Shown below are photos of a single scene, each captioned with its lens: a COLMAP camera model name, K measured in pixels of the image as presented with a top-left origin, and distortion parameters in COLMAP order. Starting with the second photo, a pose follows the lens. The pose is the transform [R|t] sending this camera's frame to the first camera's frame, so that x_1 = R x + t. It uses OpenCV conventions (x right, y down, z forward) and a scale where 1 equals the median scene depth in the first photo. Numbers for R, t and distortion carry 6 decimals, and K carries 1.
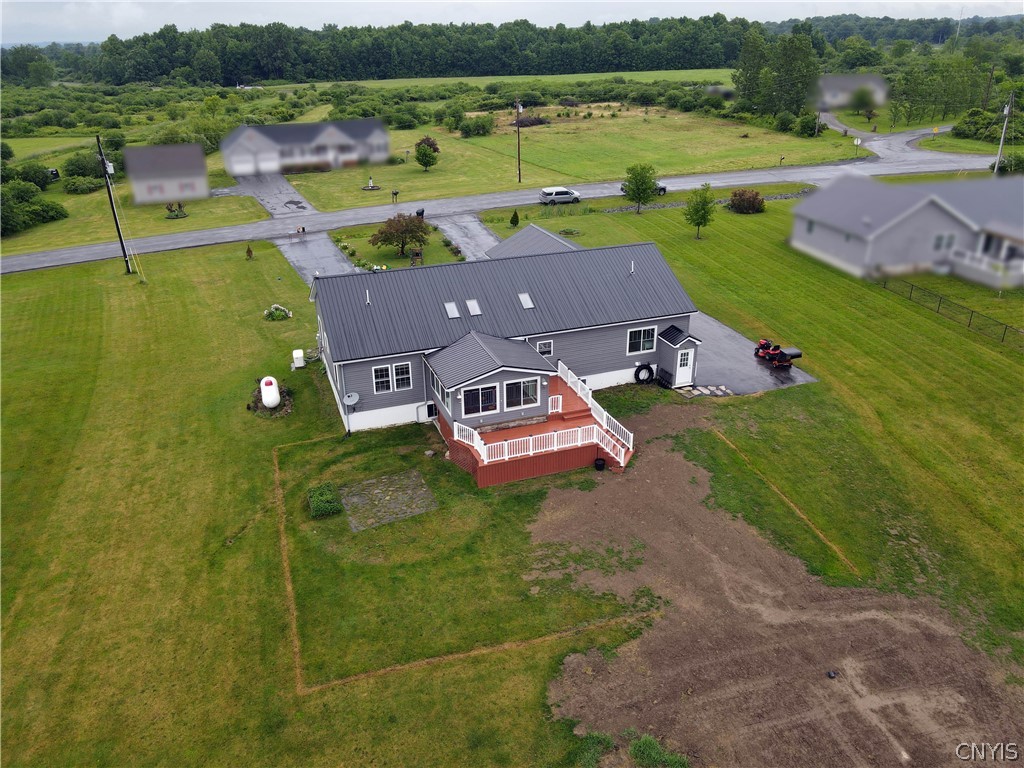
lens RADIAL K [[750.5, 0, 512.0], [0, 750.5, 384.0], [0, 0, 1]] dist [-0.002470, 0.031367]
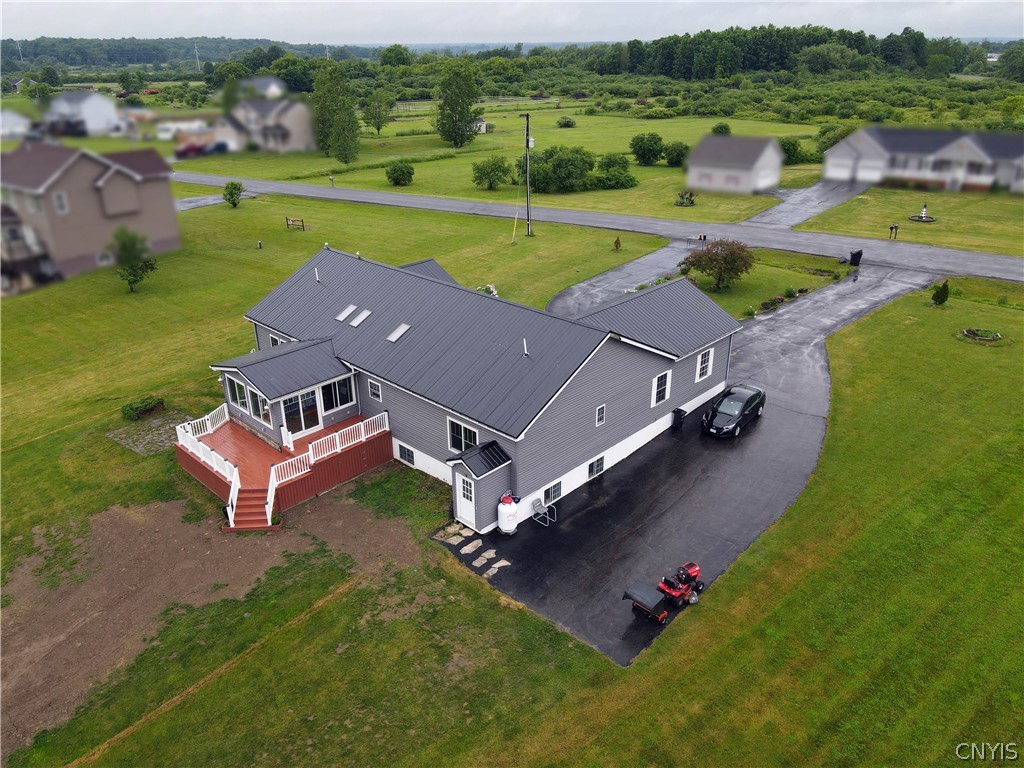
lens RADIAL K [[750.5, 0, 512.0], [0, 750.5, 384.0], [0, 0, 1]] dist [-0.002470, 0.031367]
pose [[0.441121, 0.376868, -0.814483, 0.757659], [-0.370374, 0.903112, 0.217284, -0.279640], [0.817456, 0.205815, 0.537964, 0.635630]]
